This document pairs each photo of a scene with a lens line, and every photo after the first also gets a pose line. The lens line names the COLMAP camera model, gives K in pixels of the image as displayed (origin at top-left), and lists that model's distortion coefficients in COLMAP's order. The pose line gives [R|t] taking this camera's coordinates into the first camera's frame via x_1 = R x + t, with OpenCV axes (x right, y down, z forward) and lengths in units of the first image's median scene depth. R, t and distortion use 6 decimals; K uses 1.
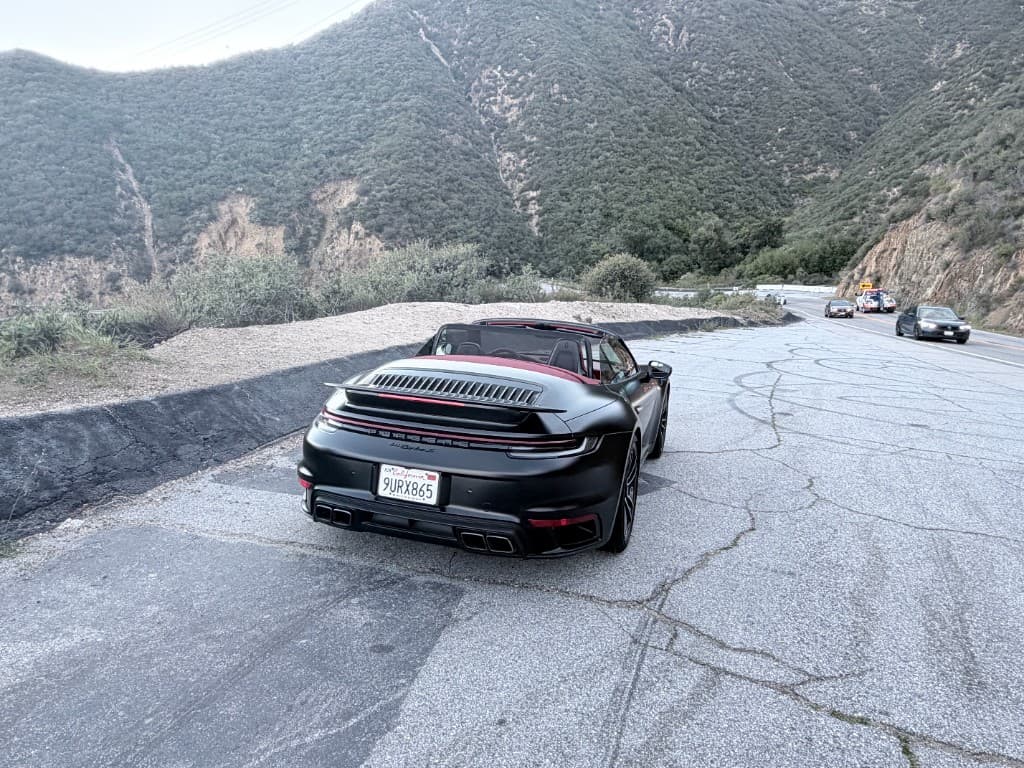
lens RADIAL K [[724.4, 0, 502.3], [0, 724.4, 378.1], [0, 0, 1]] dist [0.018668, -0.022911]
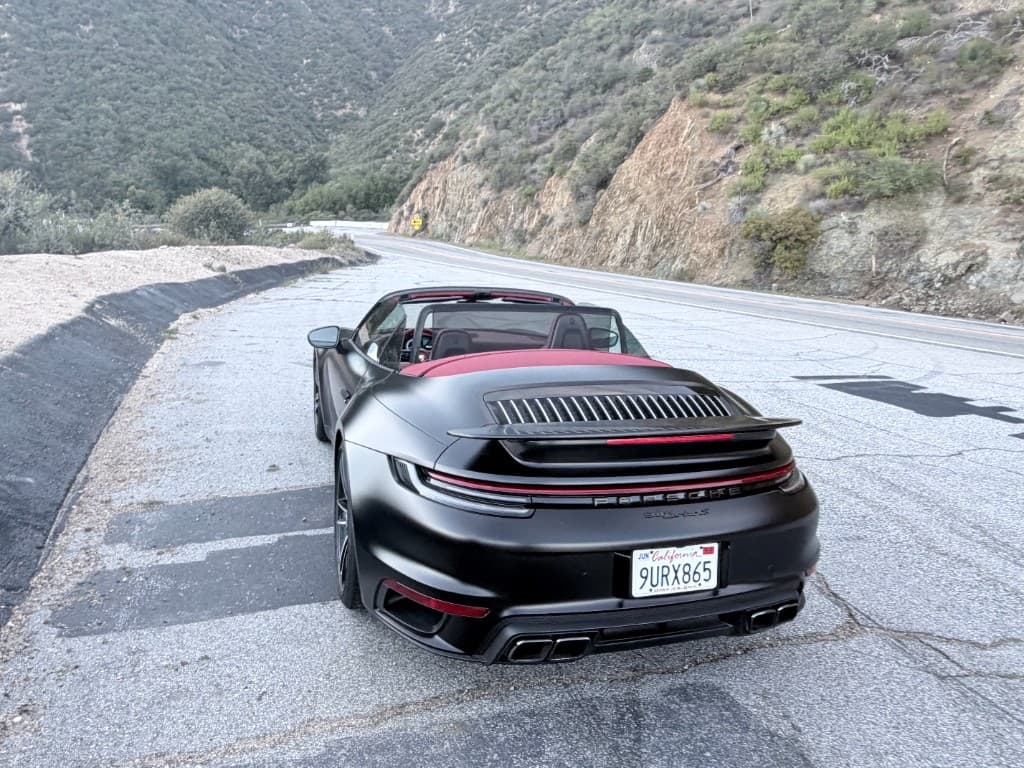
lens RADIAL K [[724.4, 0, 508.2], [0, 724.4, 376.5], [0, 0, 1]] dist [0.018668, -0.022911]
pose [[0.803402, -0.131876, 0.580649, -0.098945], [0.082212, 0.990393, 0.111185, -0.018229], [-0.589734, -0.041590, 0.806526, 0.091229]]
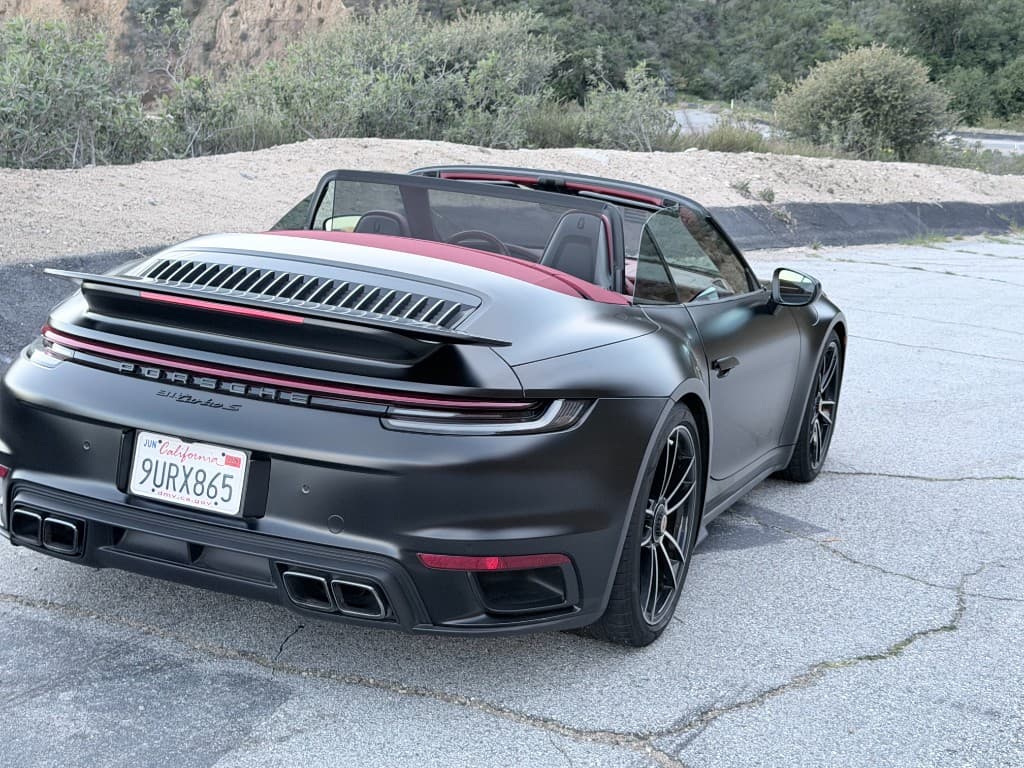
lens RADIAL K [[1656.1, 0, 504.9], [0, 1656.1, 376.3], [0, 0, 1]] dist [0.168054, 0.000000]
pose [[0.996381, 0.047822, -0.070268, 0.027153], [-0.045816, 0.998503, 0.029891, 0.005596], [0.071592, -0.026563, 0.997080, -0.022312]]
